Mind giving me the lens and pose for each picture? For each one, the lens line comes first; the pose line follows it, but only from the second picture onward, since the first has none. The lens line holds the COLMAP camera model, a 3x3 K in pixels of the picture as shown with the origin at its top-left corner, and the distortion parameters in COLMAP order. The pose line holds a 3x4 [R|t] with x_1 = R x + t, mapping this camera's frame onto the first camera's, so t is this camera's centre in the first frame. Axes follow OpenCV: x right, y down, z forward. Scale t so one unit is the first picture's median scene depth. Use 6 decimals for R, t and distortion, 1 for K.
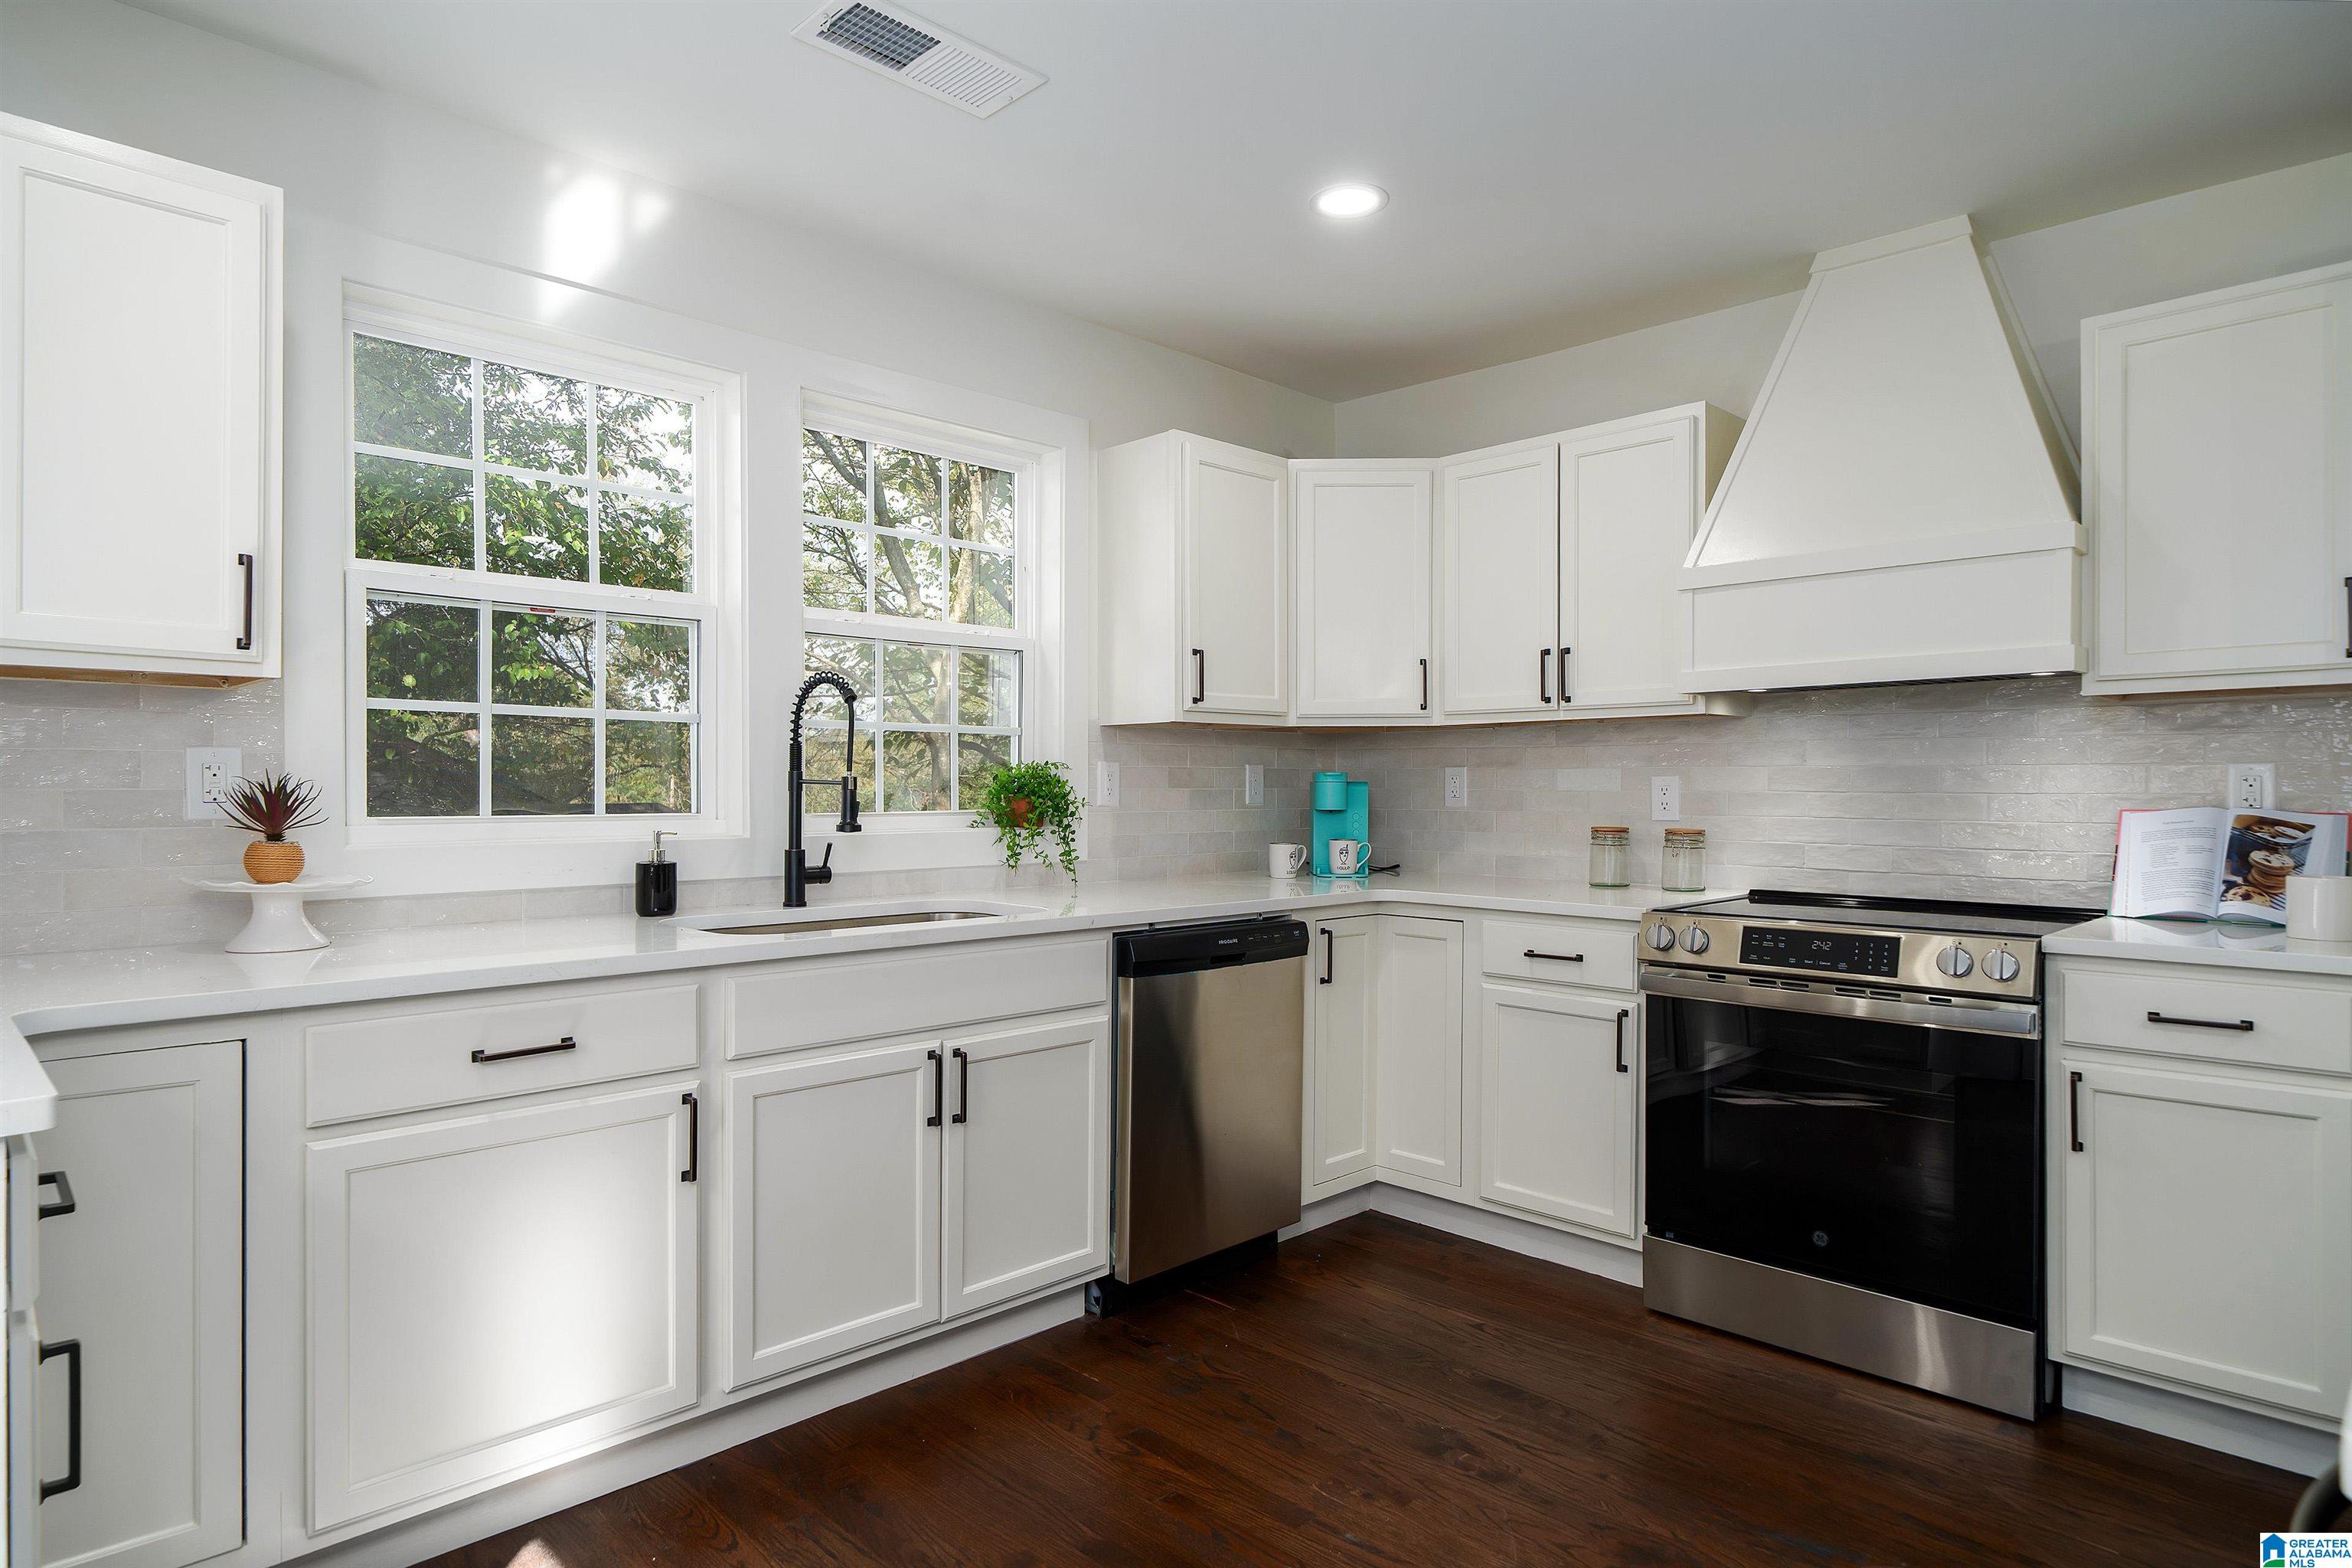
lens RADIAL K [[1297.2, 0, 1177.4], [0, 1297.2, 789.5], [0, 0, 1]] dist [0.000430, -0.000559]
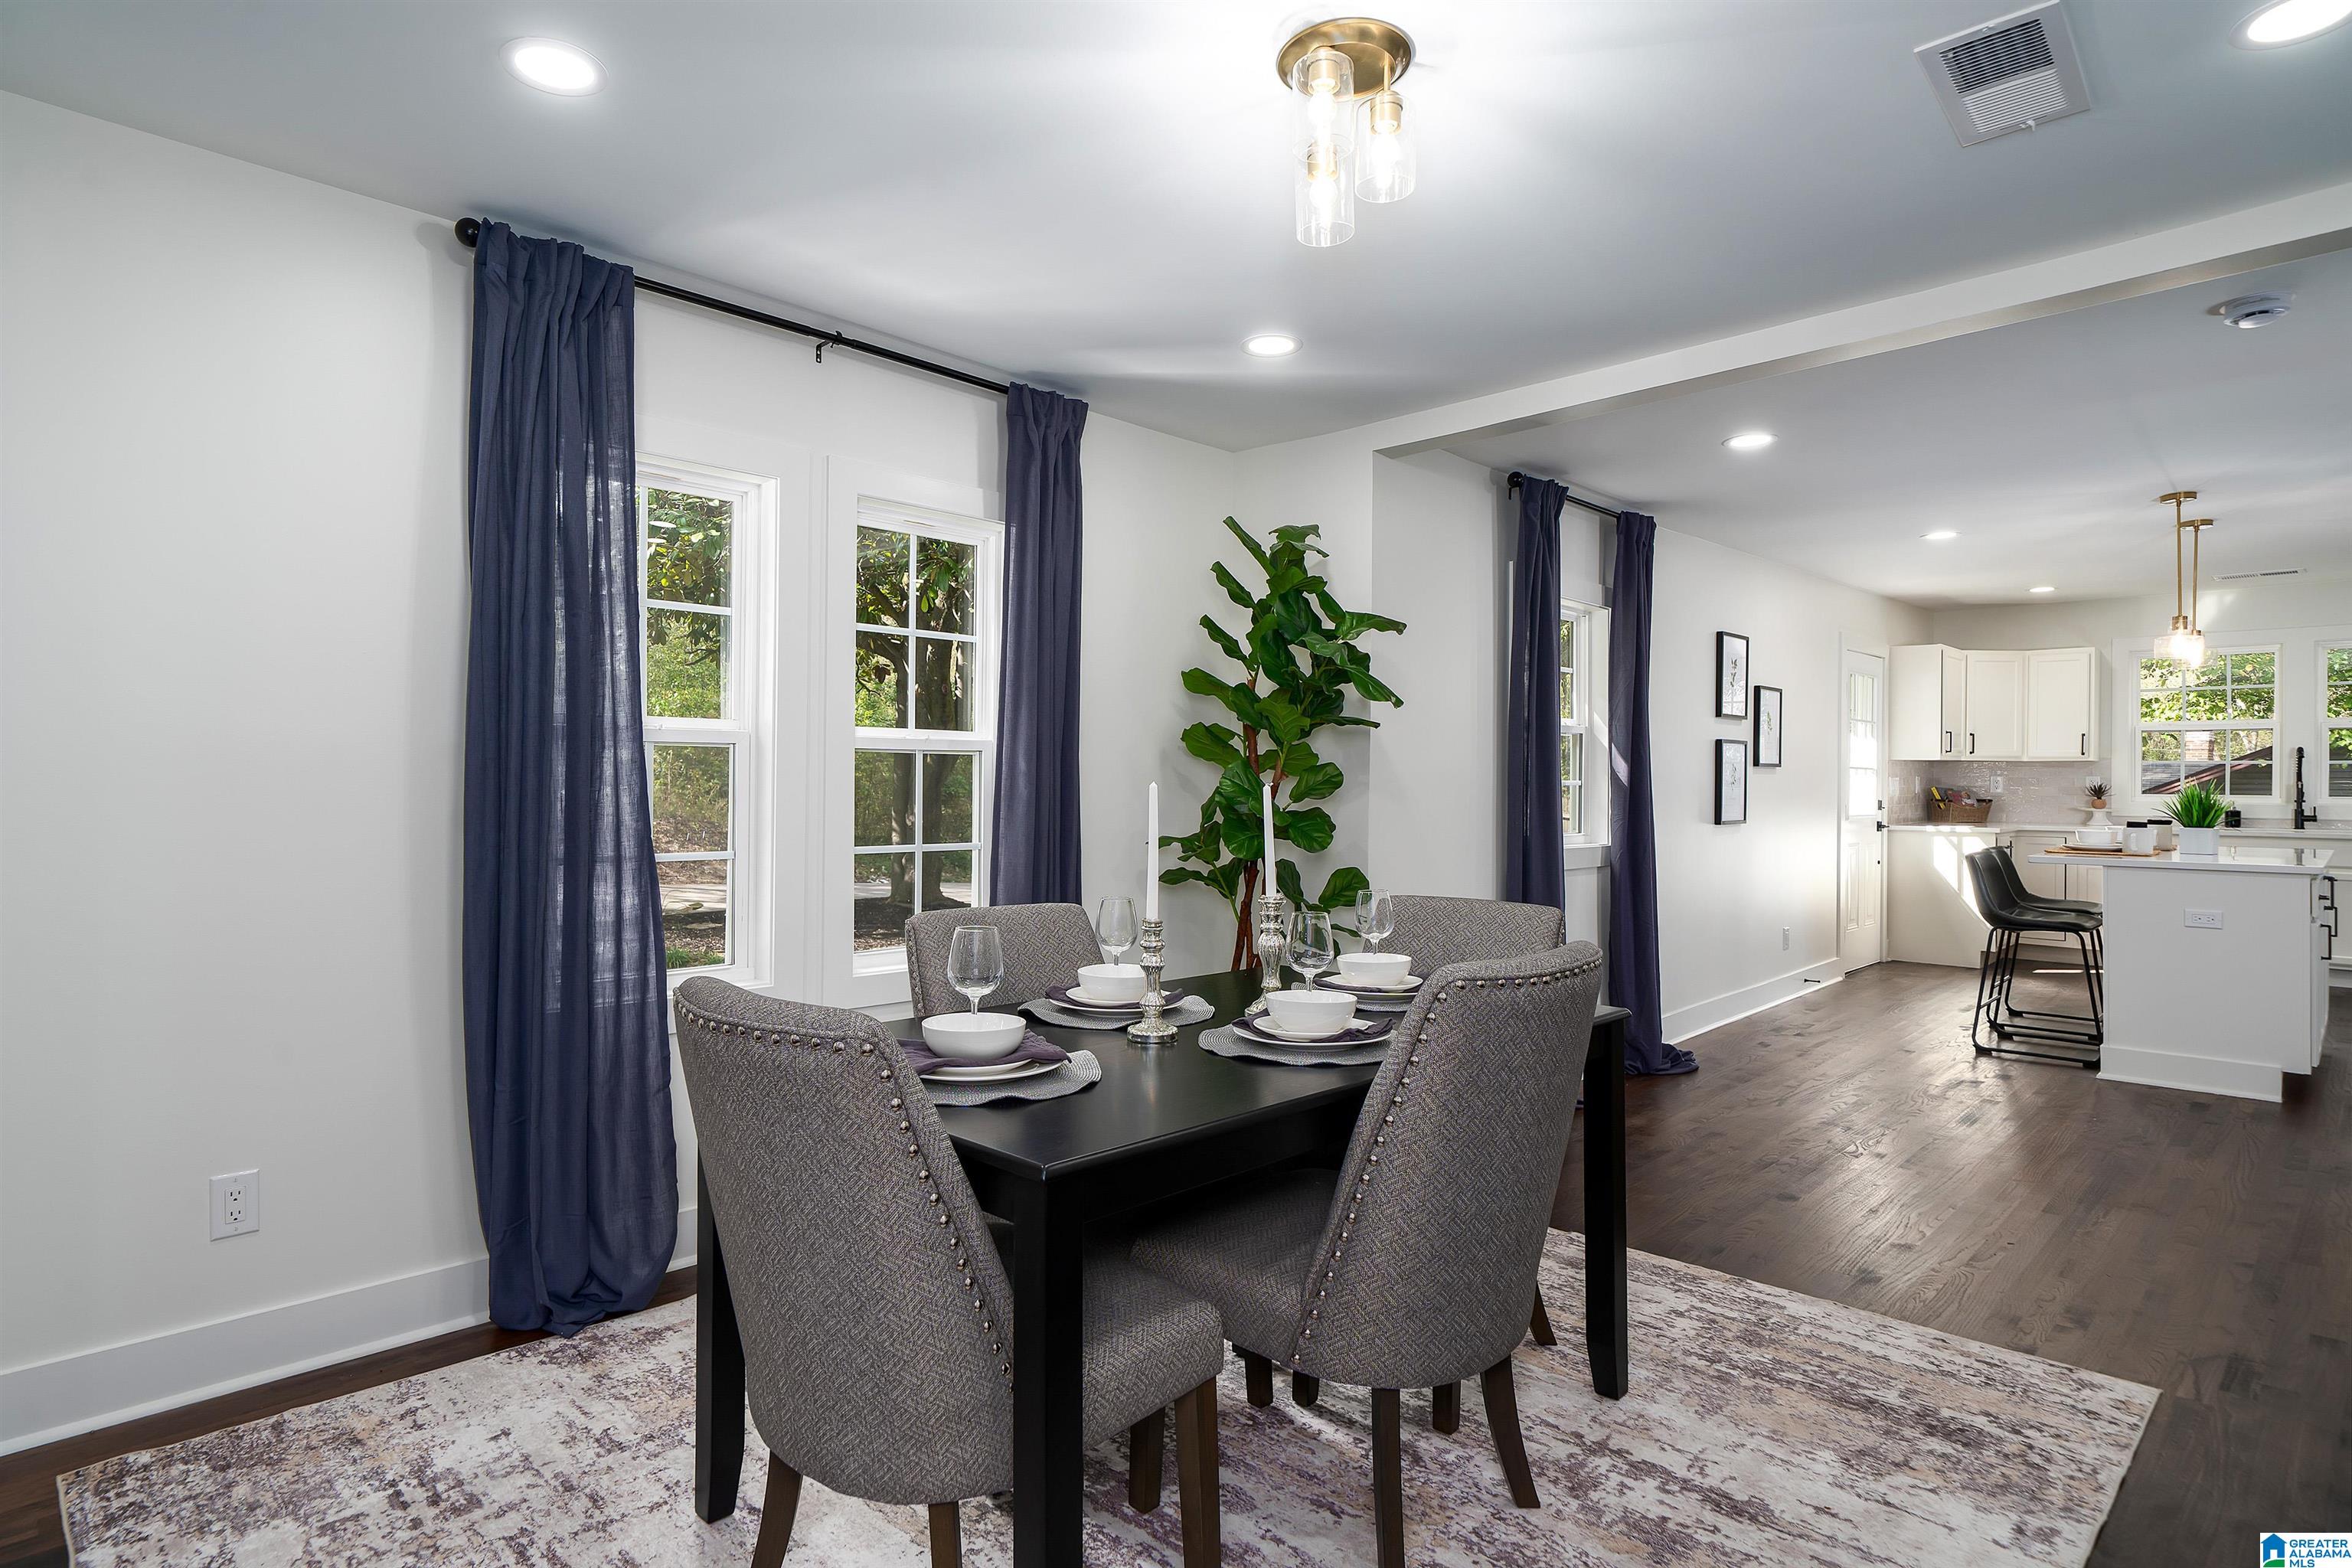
lens RADIAL K [[1205.5, 0, 1172.6], [0, 1205.5, 783.2], [0, 0, 1]] dist [0.014154, 0.000546]
pose [[0.012707, 0.004781, -0.999908, 2.040315], [-0.002141, 0.999986, 0.004754, -0.014862], [0.999917, 0.002080, 0.012717, -1.300053]]
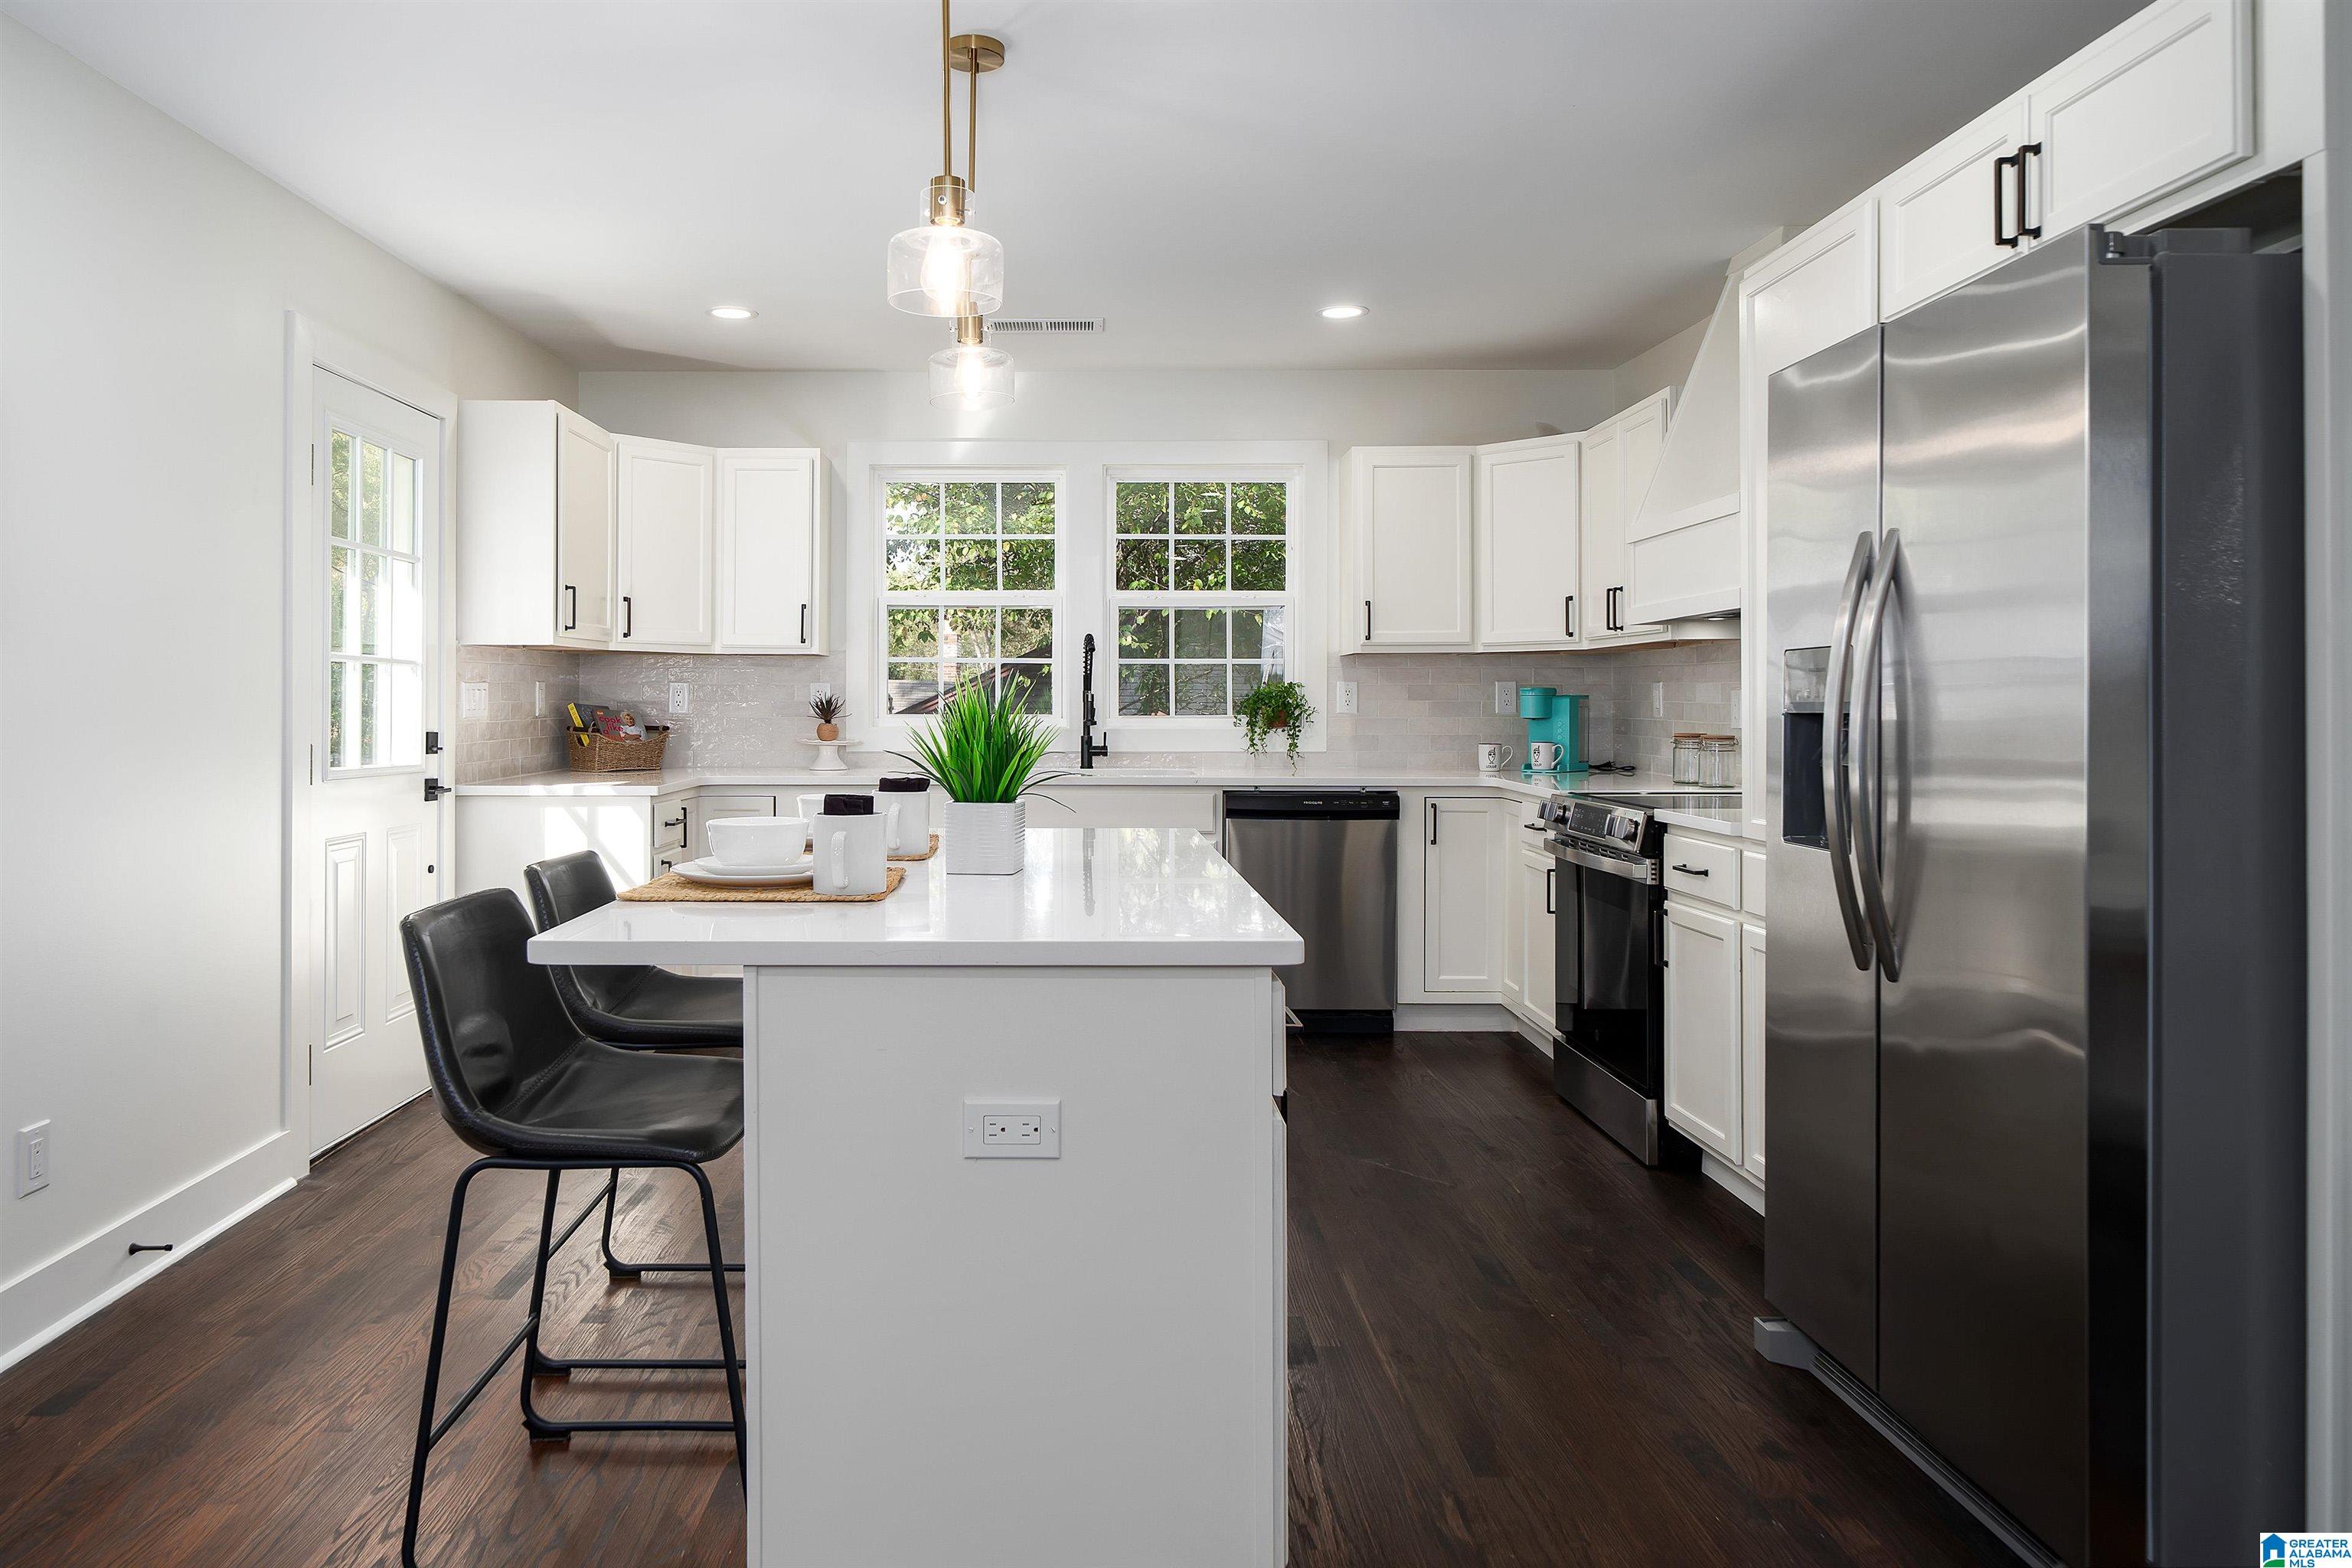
lens RADIAL K [[1432.6, 0, 1128.9], [0, 1432.6, 707.0], [0, 0, 1]] dist [-0.006627, 0.003324]
pose [[0.743727, 0.002574, -0.668478, 0.904293], [-0.000579, 0.999995, 0.003206, 0.001436], [0.668483, -0.001998, 0.743725, -0.342554]]
